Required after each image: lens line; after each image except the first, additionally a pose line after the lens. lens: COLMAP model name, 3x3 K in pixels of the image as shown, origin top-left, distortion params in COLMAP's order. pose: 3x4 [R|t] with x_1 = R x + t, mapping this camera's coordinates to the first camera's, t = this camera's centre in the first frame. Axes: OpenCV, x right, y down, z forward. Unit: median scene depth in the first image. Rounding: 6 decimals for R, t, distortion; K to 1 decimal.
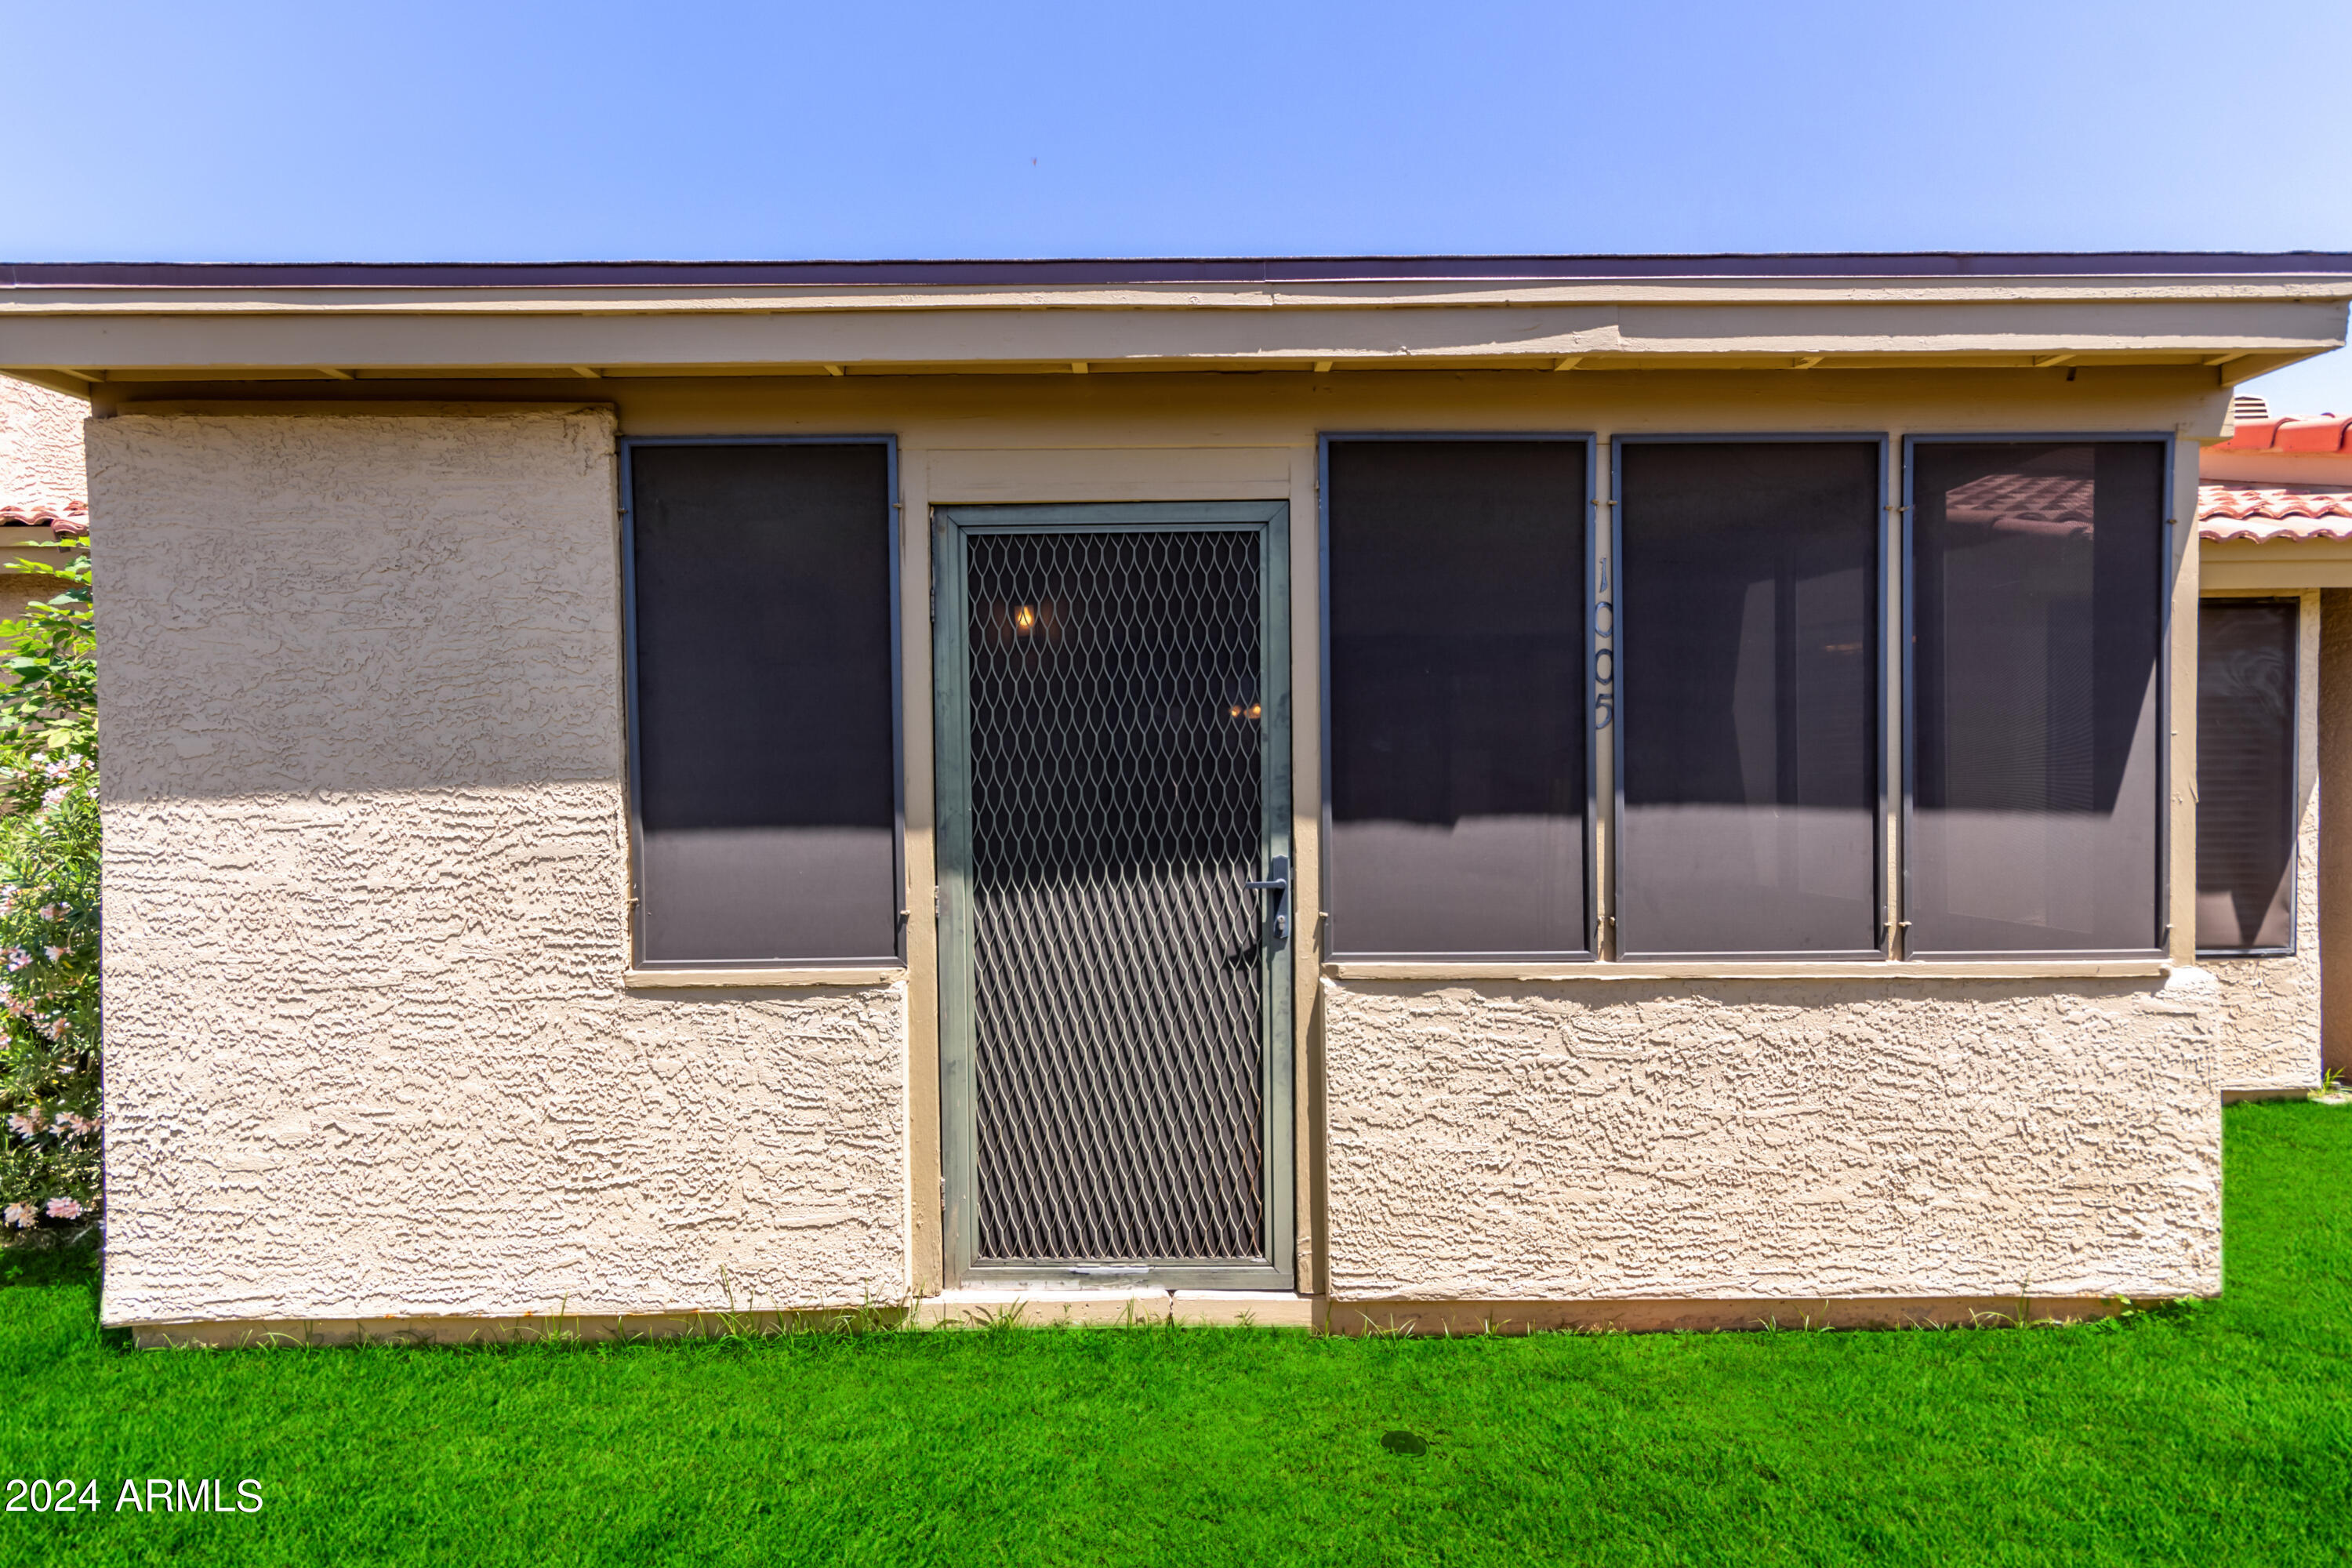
lens RADIAL K [[1156.1, 0, 1177.1], [0, 1156.1, 823.6], [0, 0, 1]] dist [0.009128, 0.001047]
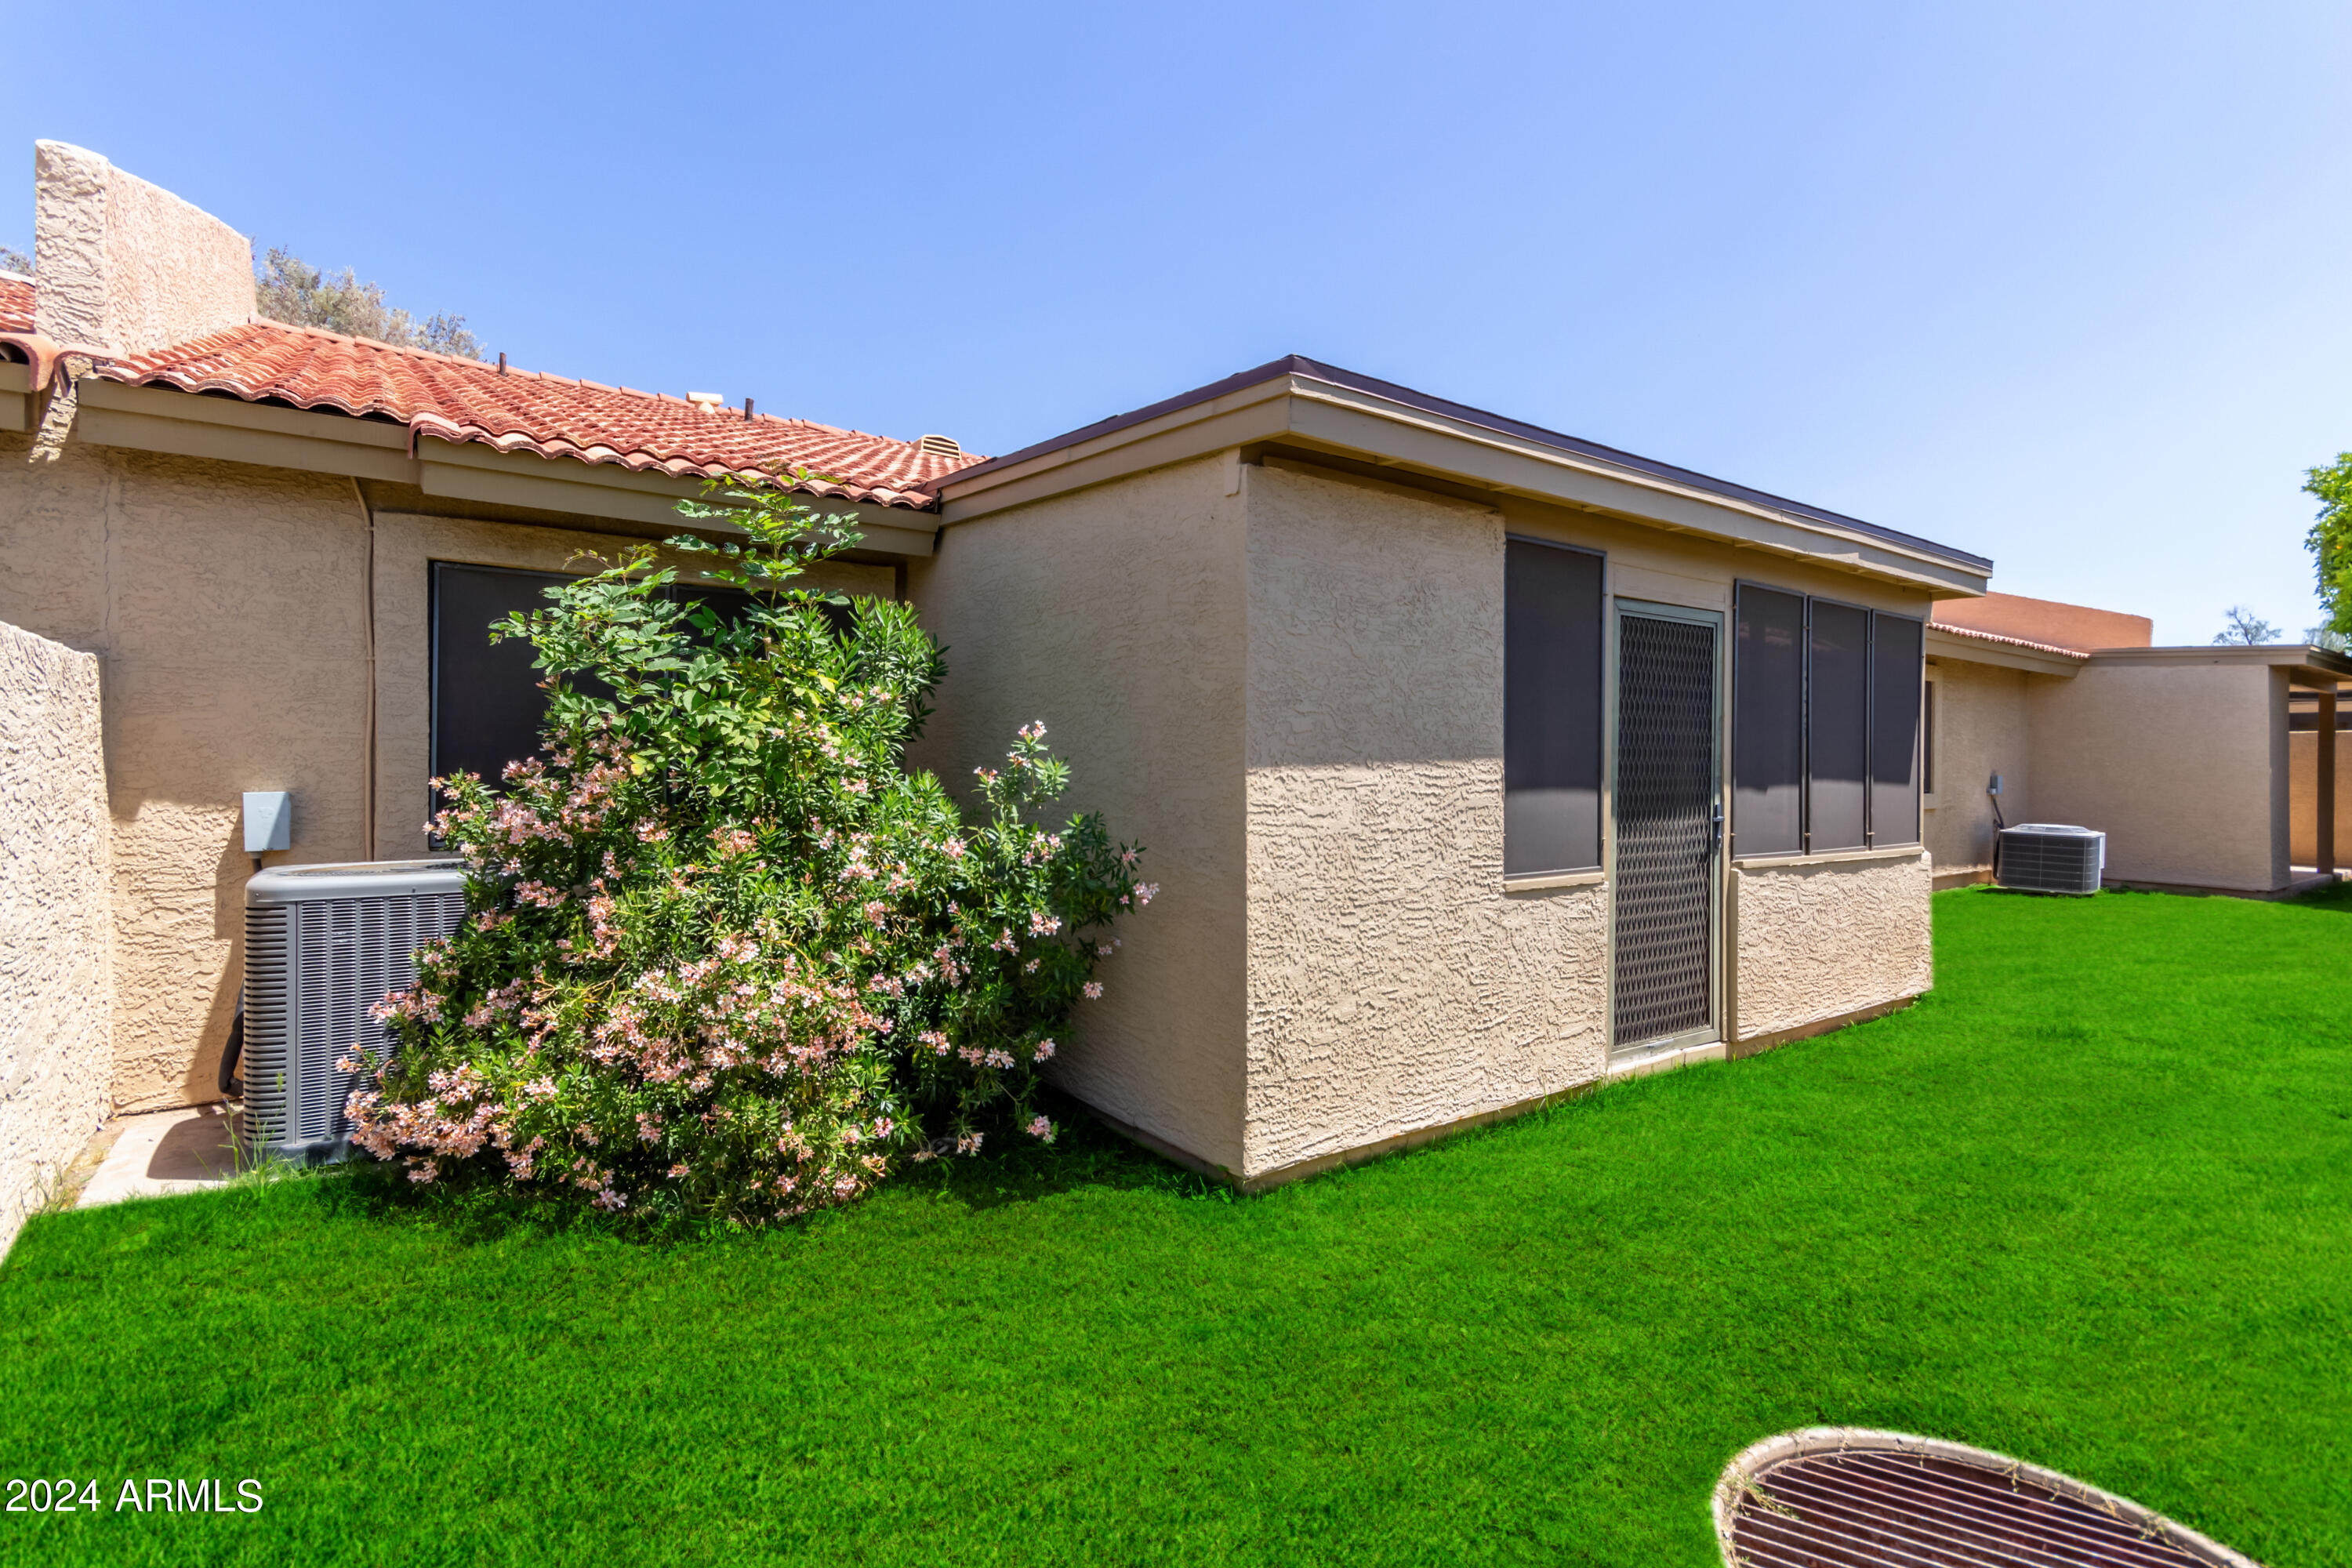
lens RADIAL K [[1102.4, 0, 1178.8], [0, 1102.4, 773.6], [0, 0, 1]] dist [0.000625, 0.000788]
pose [[0.815632, 0.010877, 0.578469, -1.658507], [-0.003129, 0.999892, -0.014389, 0.007725], [-0.578563, 0.009926, 0.815578, 0.064770]]
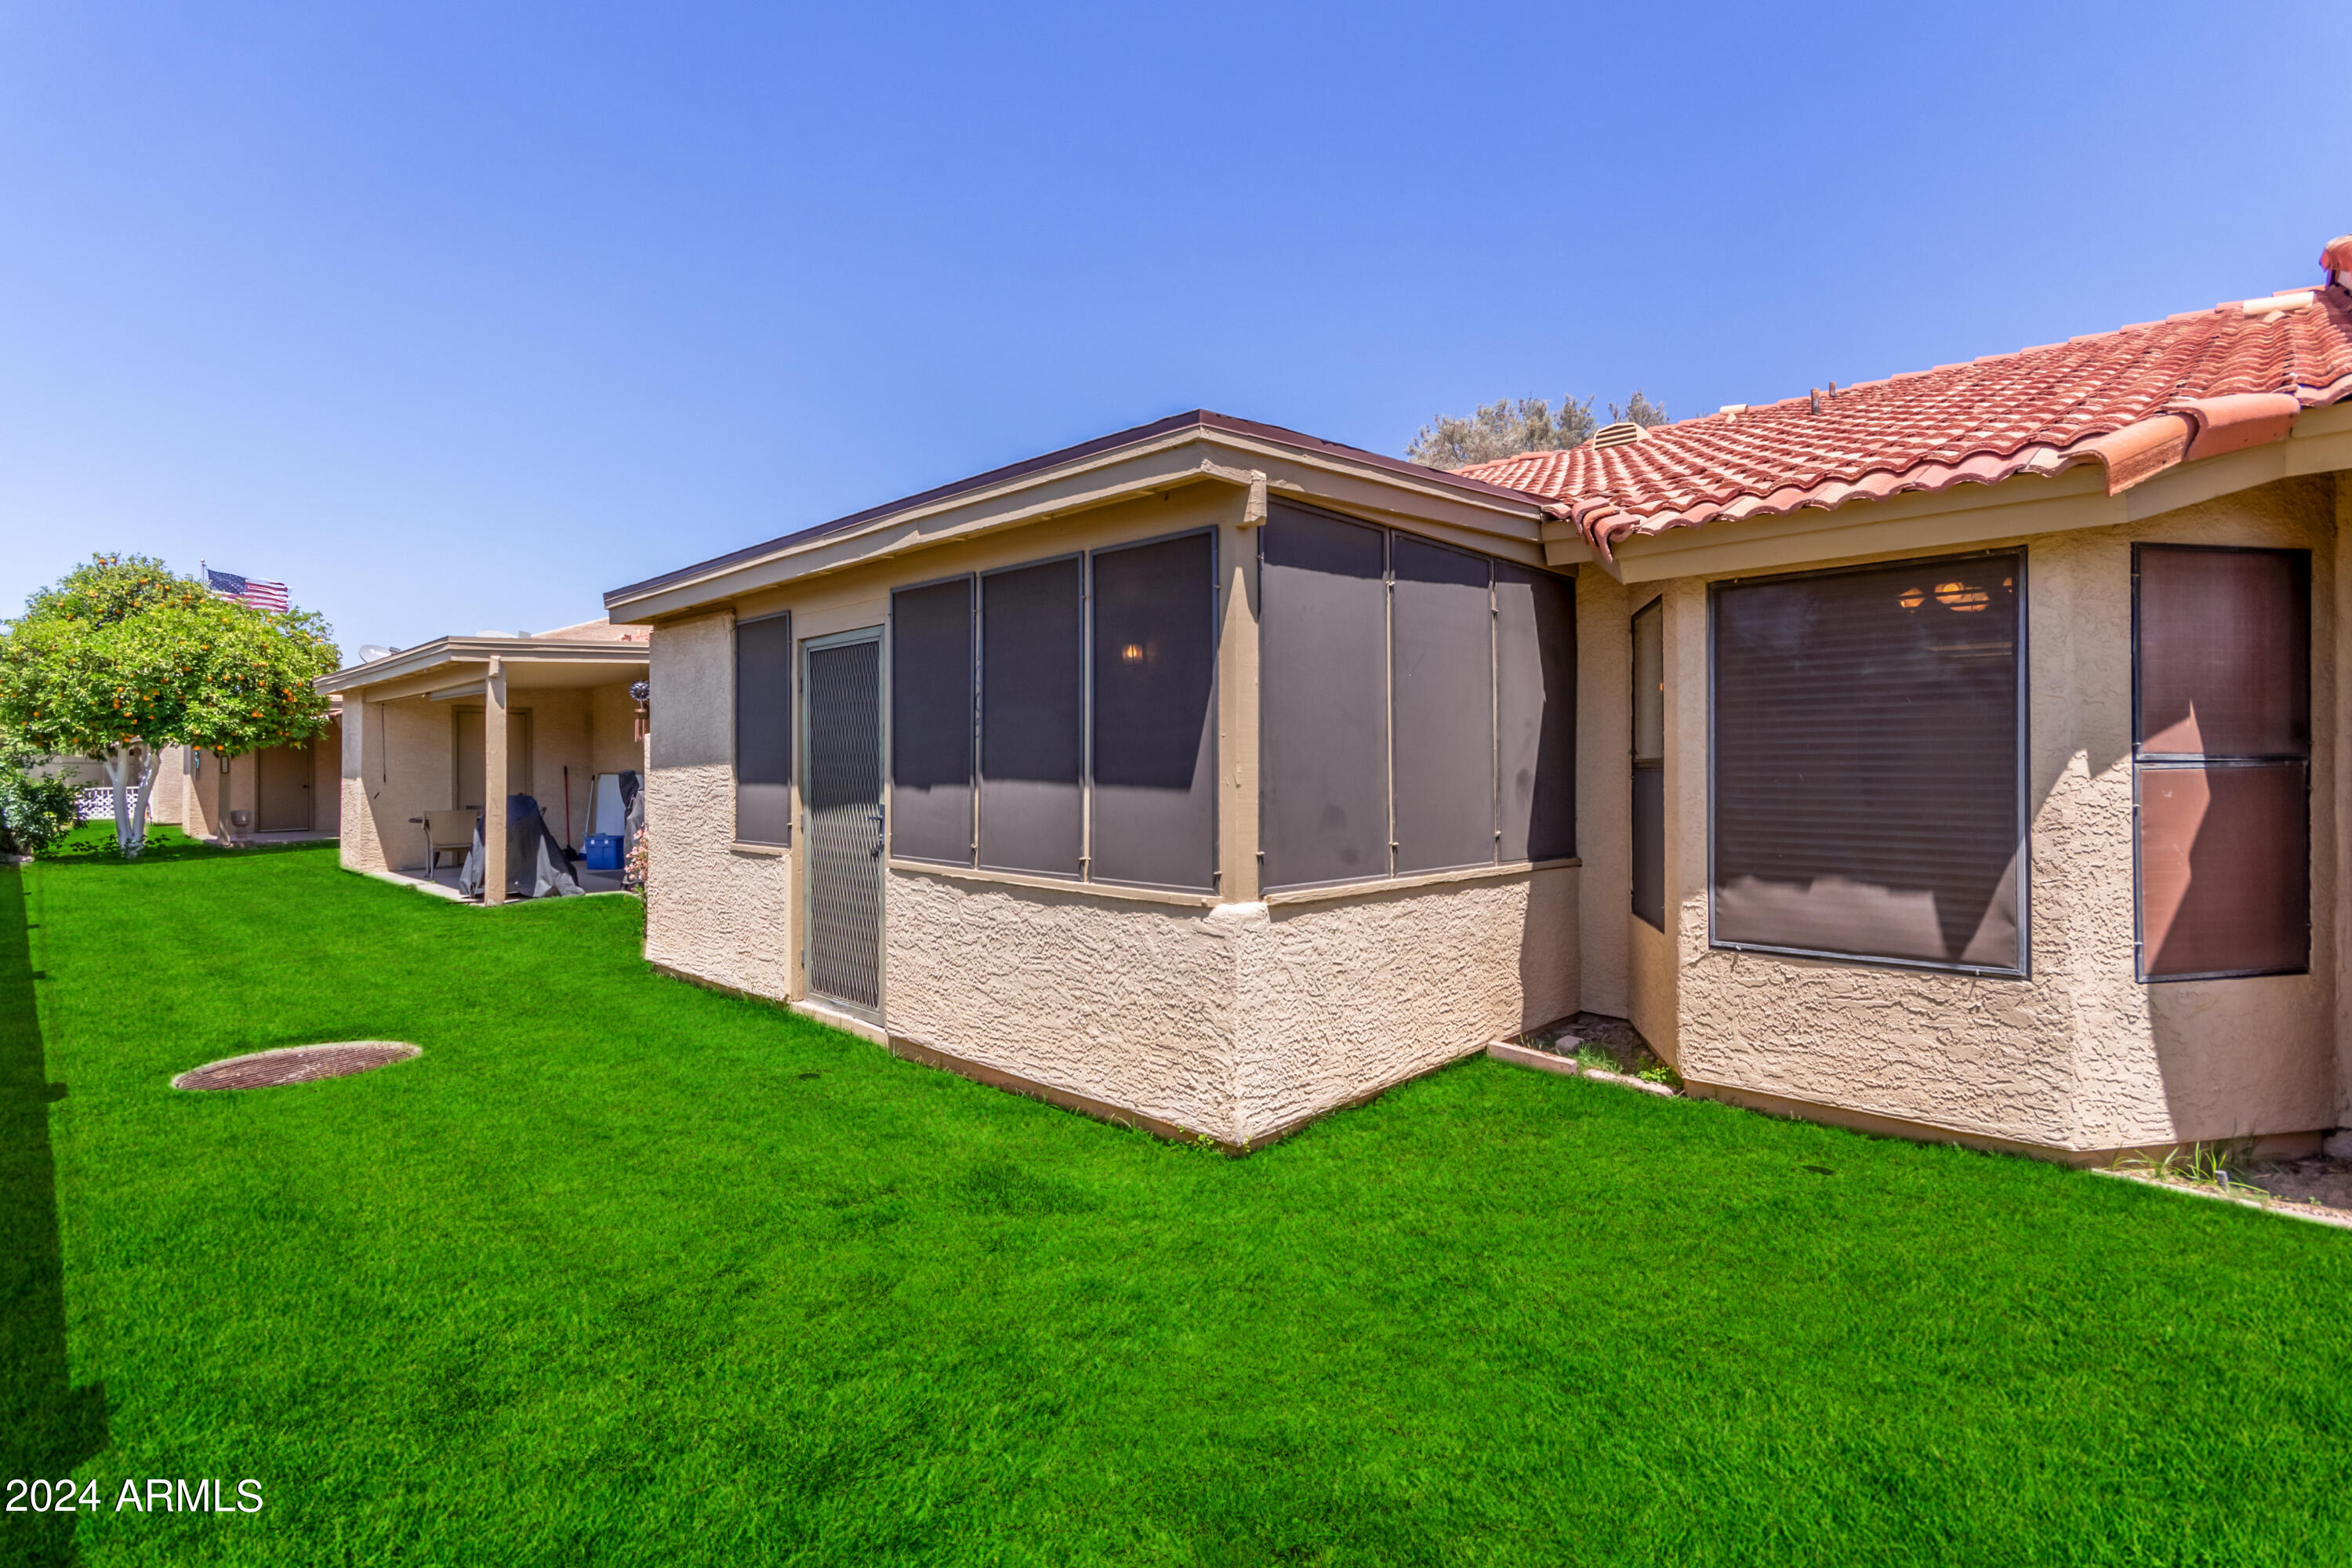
lens RADIAL K [[1102.4, 0, 1178.8], [0, 1102.4, 773.6], [0, 0, 1]] dist [0.000625, 0.000788]
pose [[0.711186, 0.010254, -0.702929, 1.797402], [-0.026185, 0.999586, -0.011912, -0.015280], [0.702516, 0.026878, 0.711161, 0.017859]]
